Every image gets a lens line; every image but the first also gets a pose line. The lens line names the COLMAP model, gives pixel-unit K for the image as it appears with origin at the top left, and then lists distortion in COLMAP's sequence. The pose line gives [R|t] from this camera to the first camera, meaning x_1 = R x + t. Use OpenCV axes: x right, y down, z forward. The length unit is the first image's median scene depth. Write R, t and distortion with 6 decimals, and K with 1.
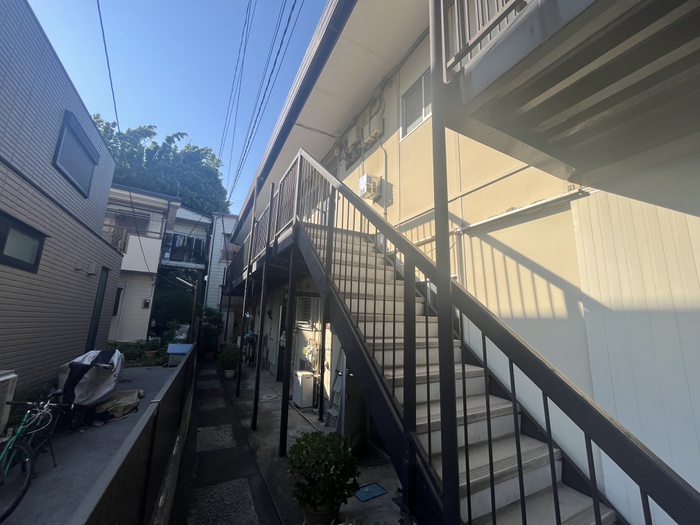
lens RADIAL K [[284.8, 0, 350.0], [0, 284.8, 262.7], [0, 0, 1]] dist [-0.000387, 0.000088]
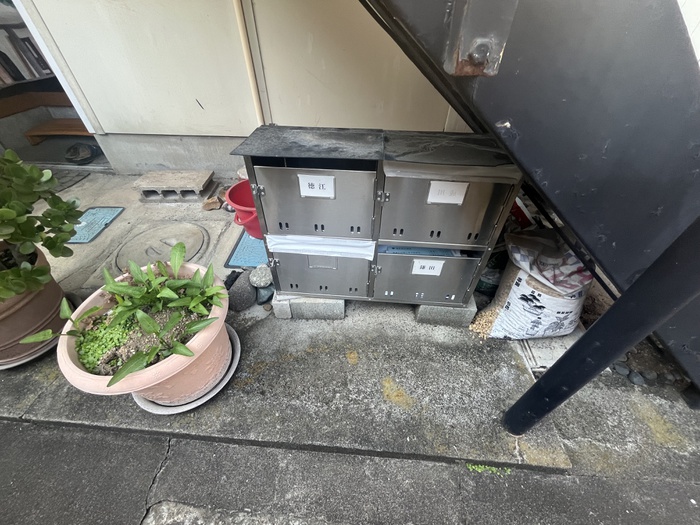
lens RADIAL K [[284.8, 0, 349.3], [0, 284.8, 261.6], [0, 0, 1]] dist [-0.000387, 0.000088]
pose [[0.524983, -0.594137, 0.609421, -0.044324], [-0.159814, 0.634479, 0.756238, 0.422965], [-0.835974, -0.494406, 0.238140, 0.497672]]
